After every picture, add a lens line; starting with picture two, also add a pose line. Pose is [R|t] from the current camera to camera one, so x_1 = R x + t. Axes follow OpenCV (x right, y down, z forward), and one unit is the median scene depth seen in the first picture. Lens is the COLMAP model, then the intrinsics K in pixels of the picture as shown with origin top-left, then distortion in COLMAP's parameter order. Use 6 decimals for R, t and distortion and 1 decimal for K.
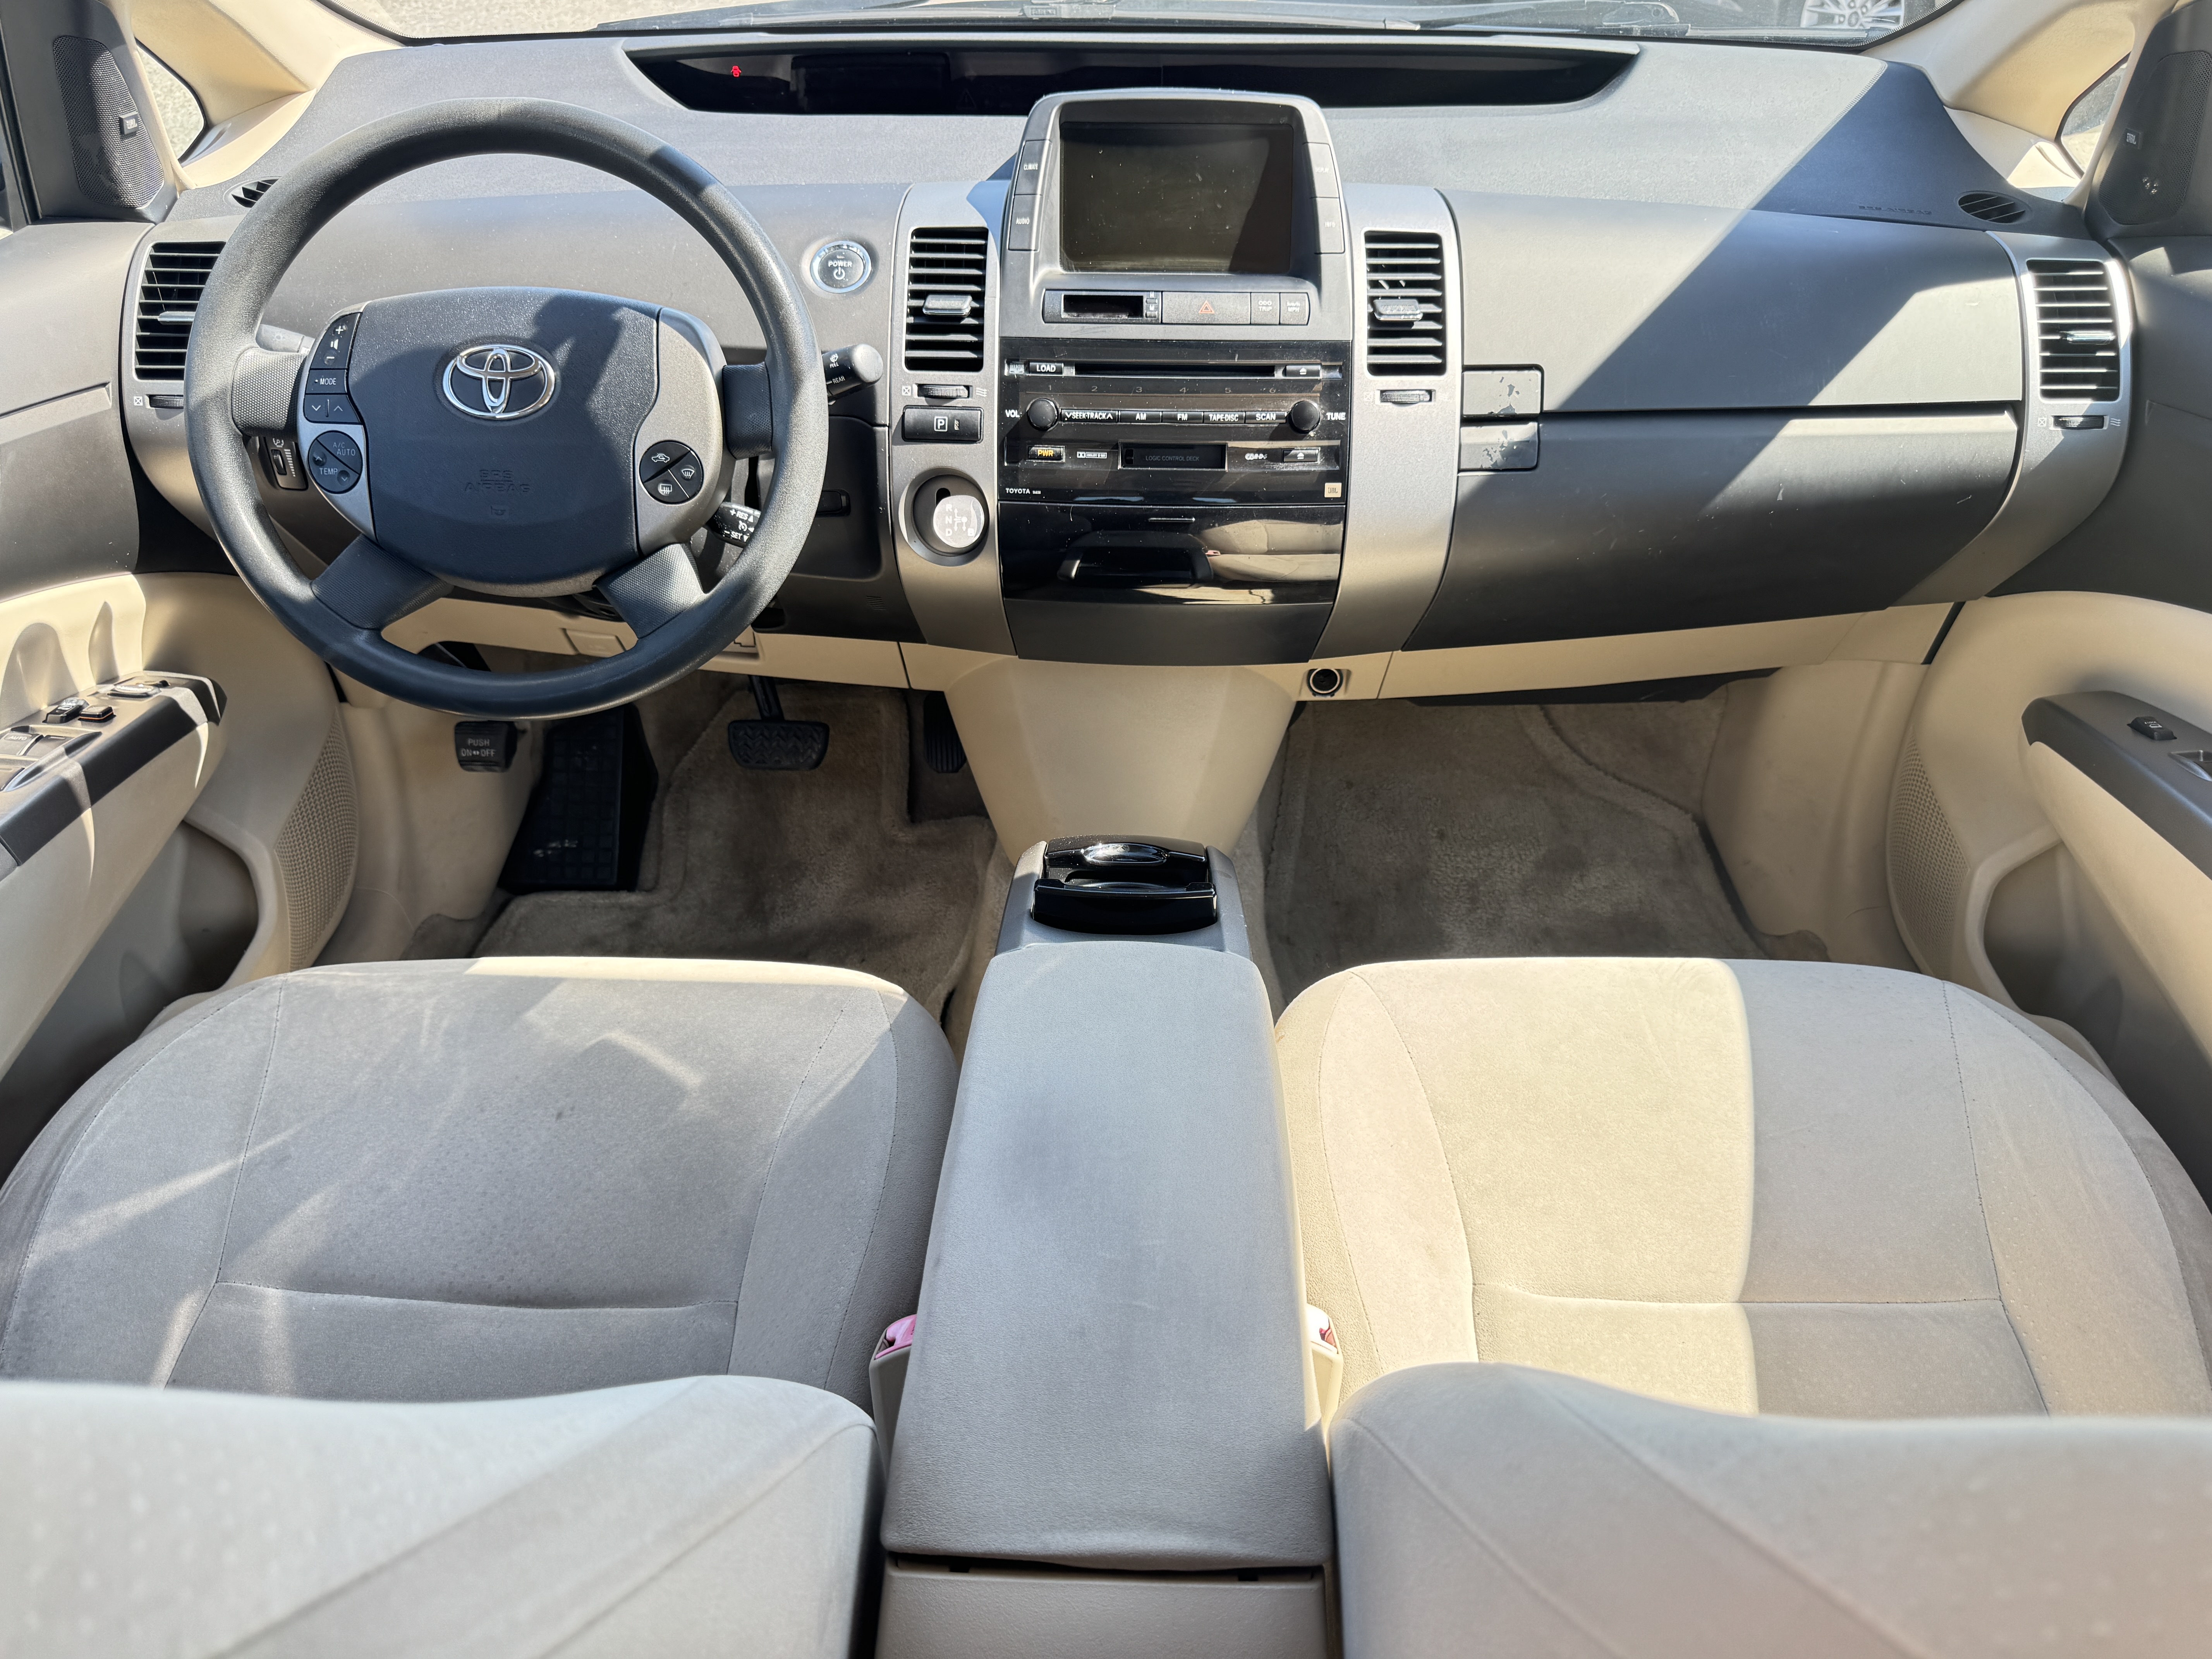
lens RADIAL K [[1589.8, 0, 1097.0], [0, 1589.8, 818.7], [0, 0, 1]] dist [0.033776, -0.034214]
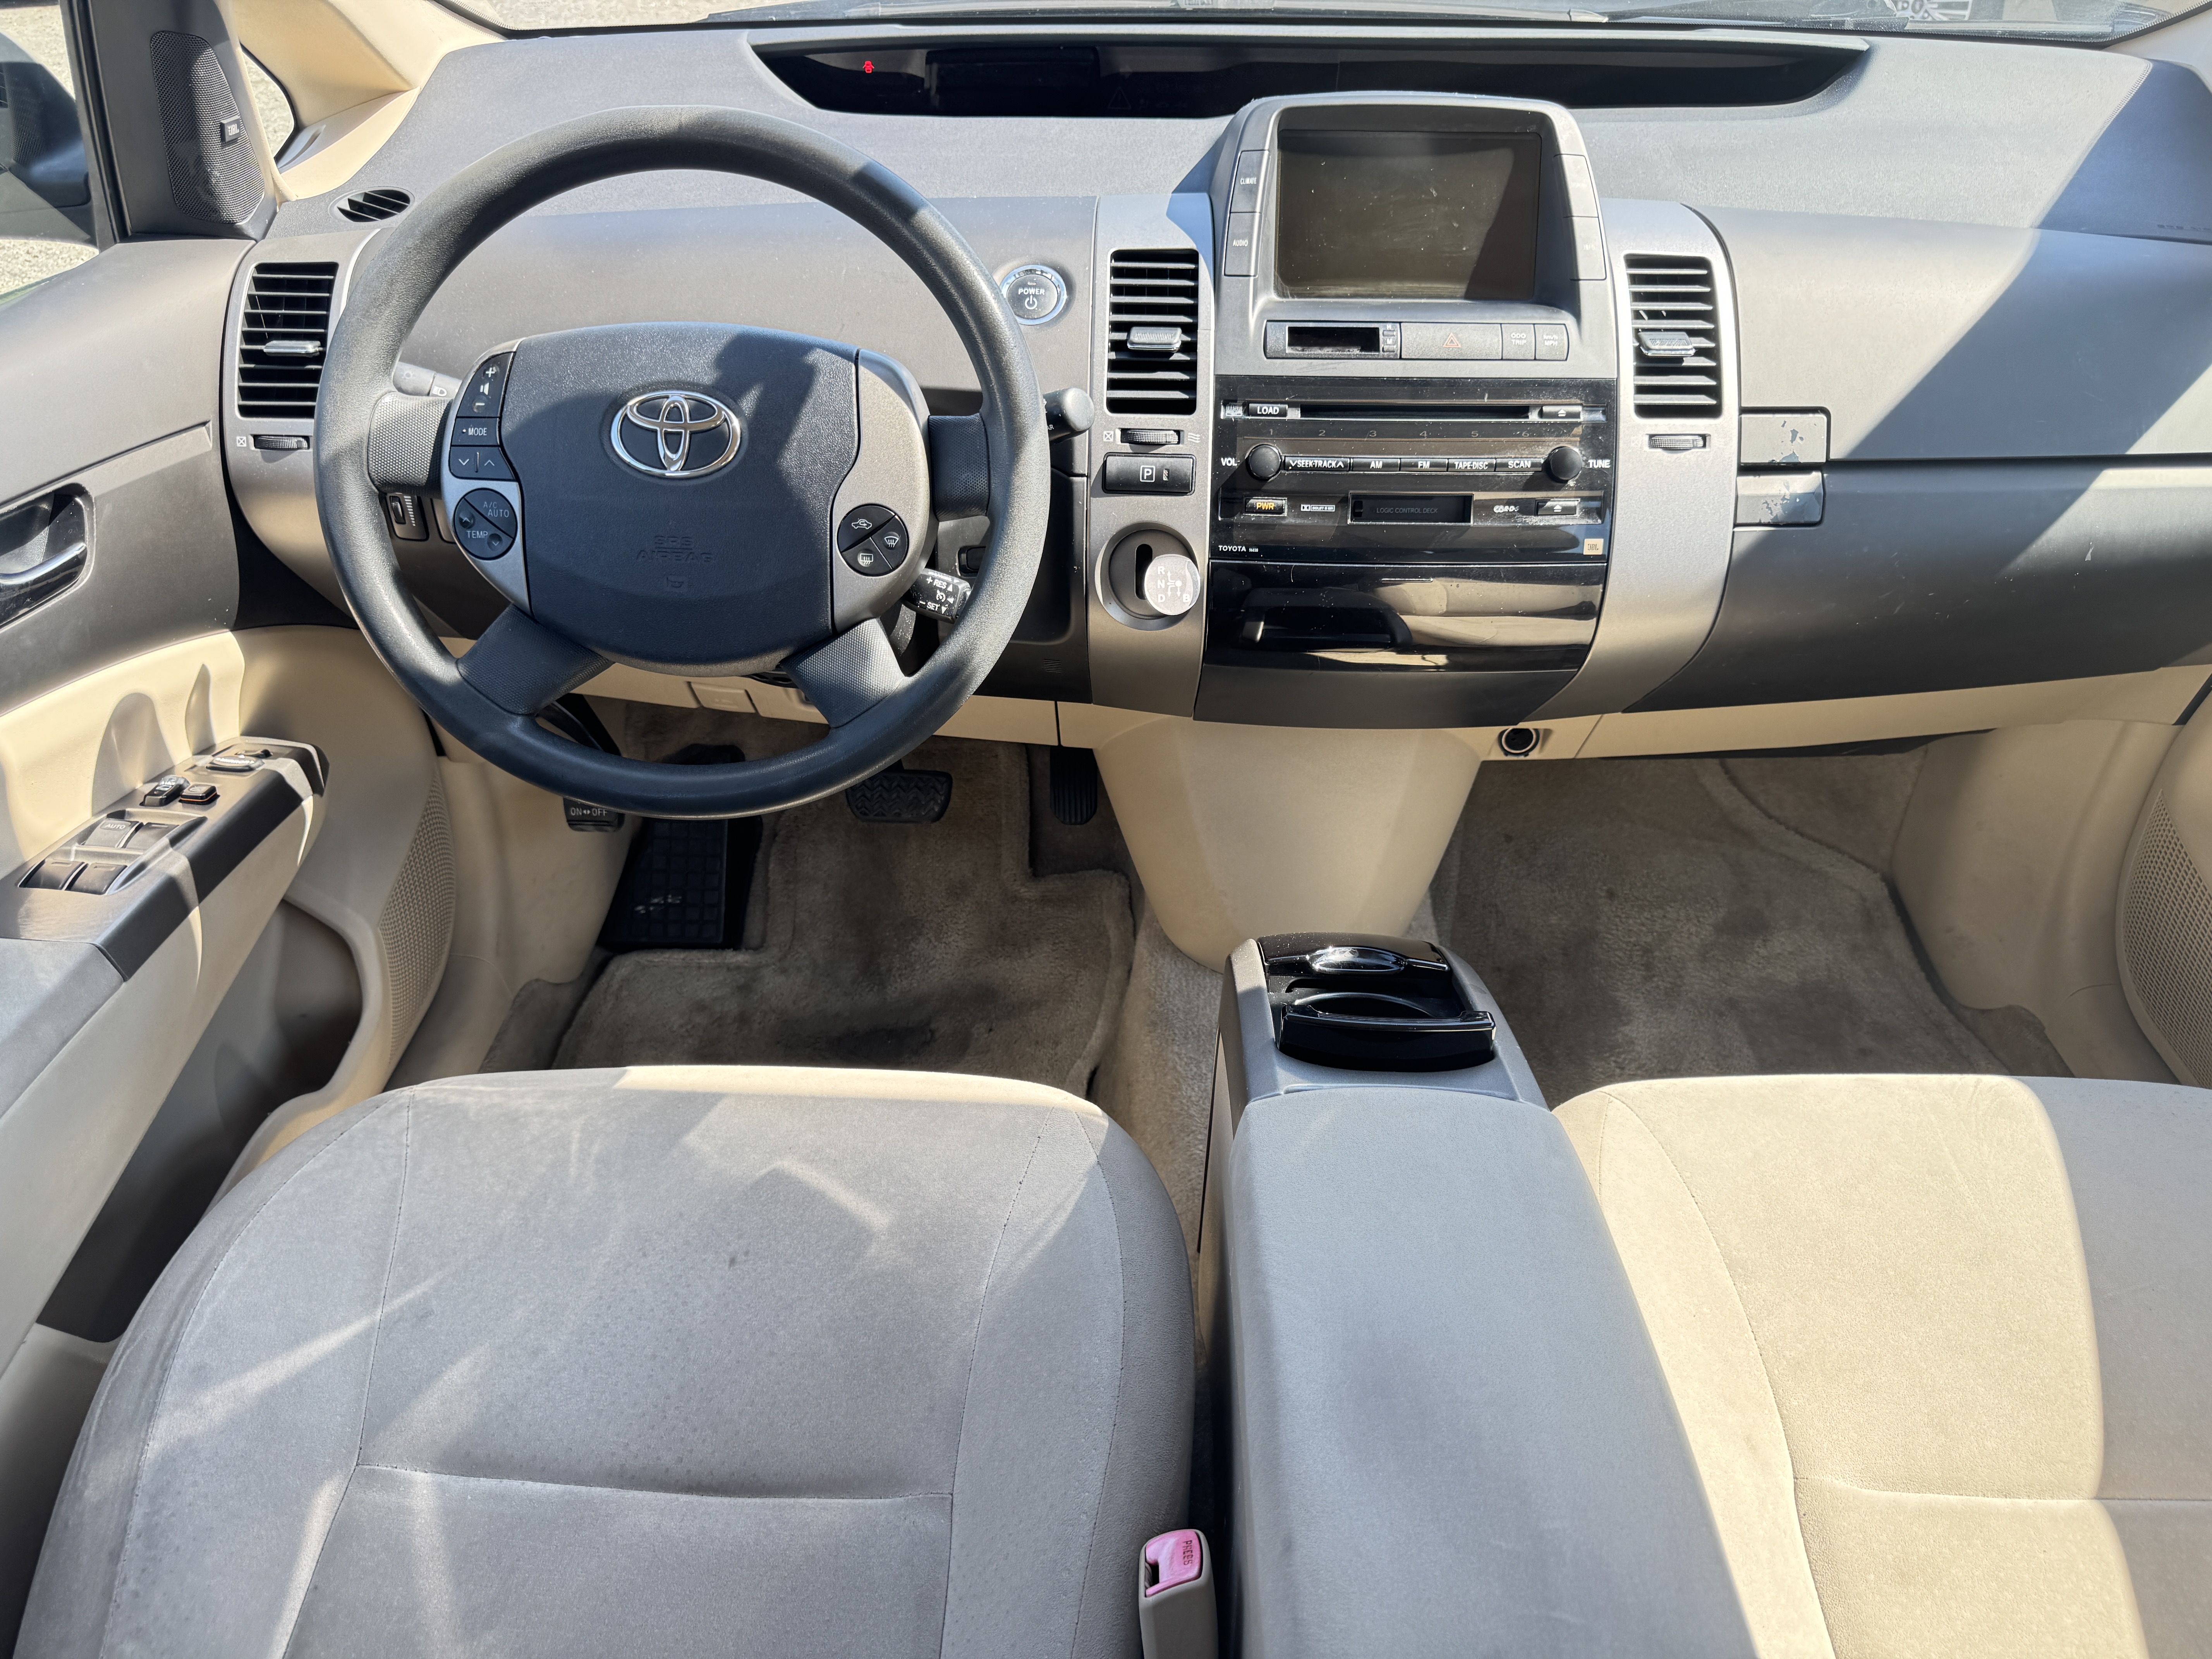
lens RADIAL K [[1589.8, 0, 1098.4], [0, 1589.8, 828.5], [0, 0, 1]] dist [0.033776, -0.034214]
pose [[0.999977, 0.004488, -0.005097, -0.119684], [-0.004418, 0.999895, 0.013772, -0.061816], [0.005159, -0.013749, 0.999892, 0.110553]]
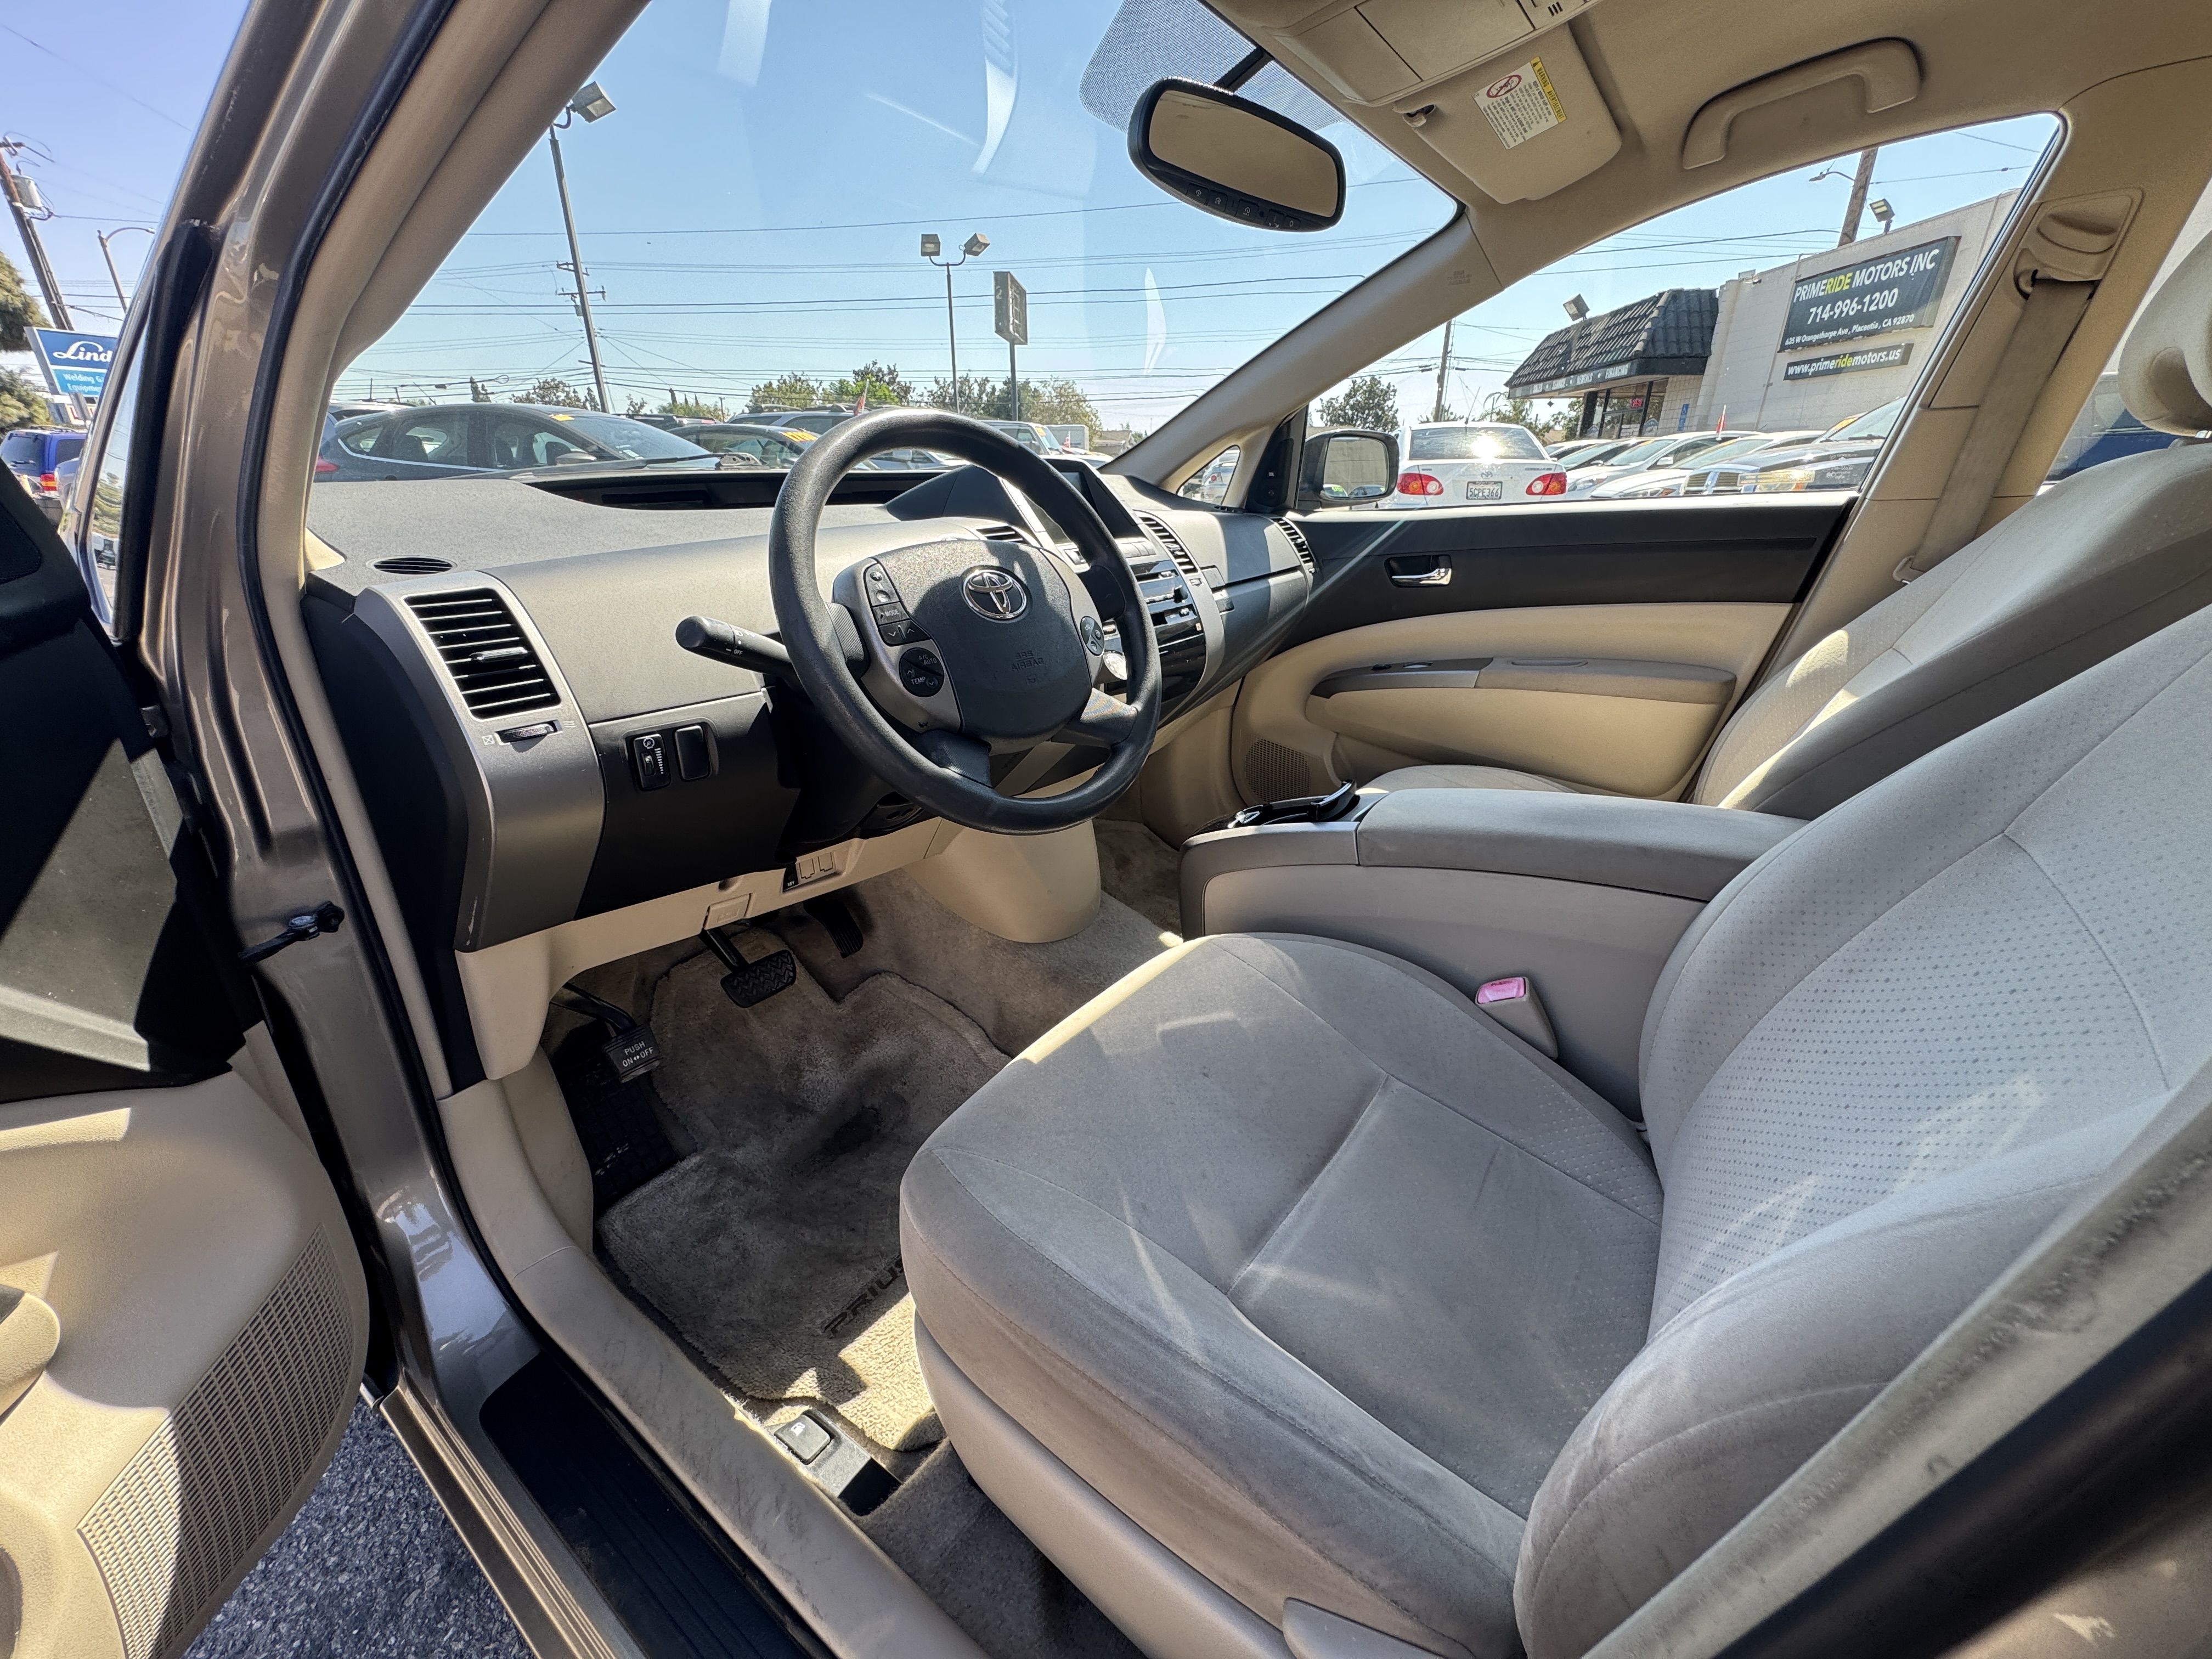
lens RADIAL K [[886.7, 0, 1126.5], [0, 886.7, 814.6], [0, 0, 1]] dist [-0.011929, -0.000097]
pose [[0.556383, -0.303549, 0.773496, -0.839379], [0.467902, 0.883721, 0.010240, -0.051386], [-0.686663, 0.356223, 0.633719, 0.439124]]
